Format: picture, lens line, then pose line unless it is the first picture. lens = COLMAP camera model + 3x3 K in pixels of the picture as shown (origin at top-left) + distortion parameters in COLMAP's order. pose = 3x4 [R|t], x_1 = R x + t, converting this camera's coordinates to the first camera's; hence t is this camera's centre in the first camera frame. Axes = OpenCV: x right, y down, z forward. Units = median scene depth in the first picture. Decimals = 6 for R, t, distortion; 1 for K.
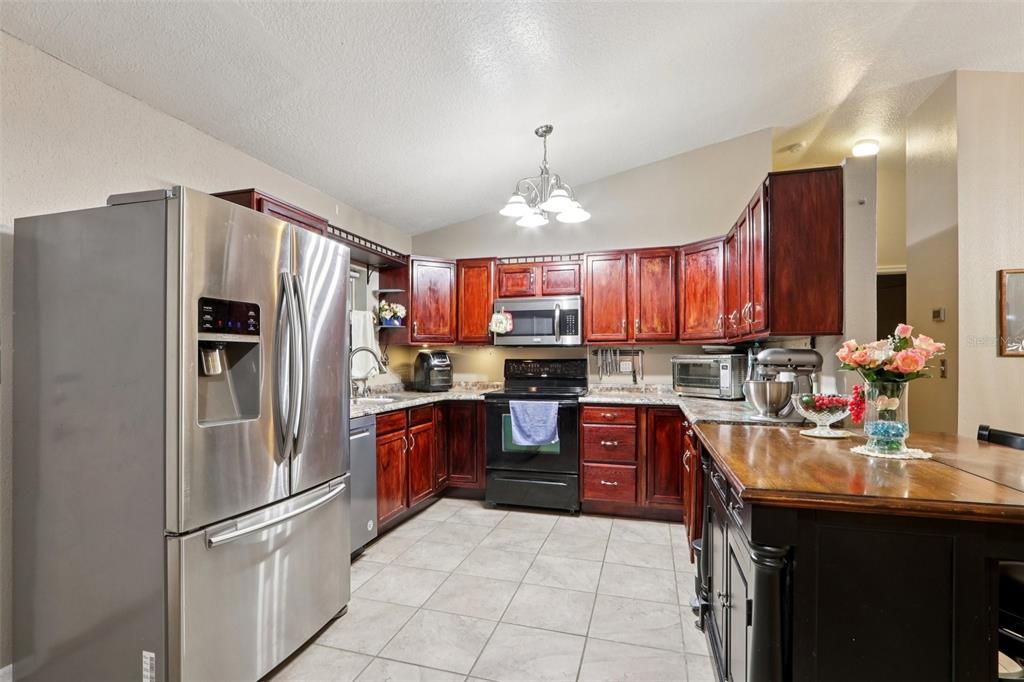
lens RADIAL K [[486.9, 0, 491.6], [0, 486.9, 356.7], [0, 0, 1]] dist [-0.019905, 0.000753]
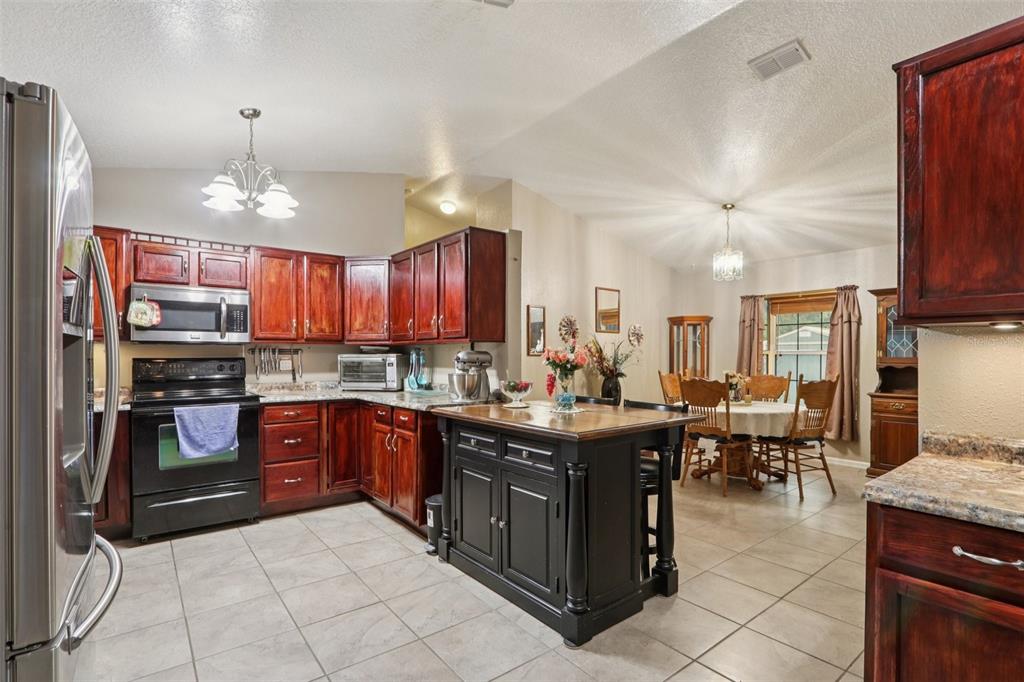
lens RADIAL K [[486.9, 0, 495.1], [0, 486.9, 354.9], [0, 0, 1]] dist [-0.019905, 0.000753]
pose [[0.578563, 0.002082, 0.815635, -0.328907], [-0.002416, 0.999997, -0.000839, -0.001525], [-0.815634, -0.001485, 0.578566, 0.069474]]
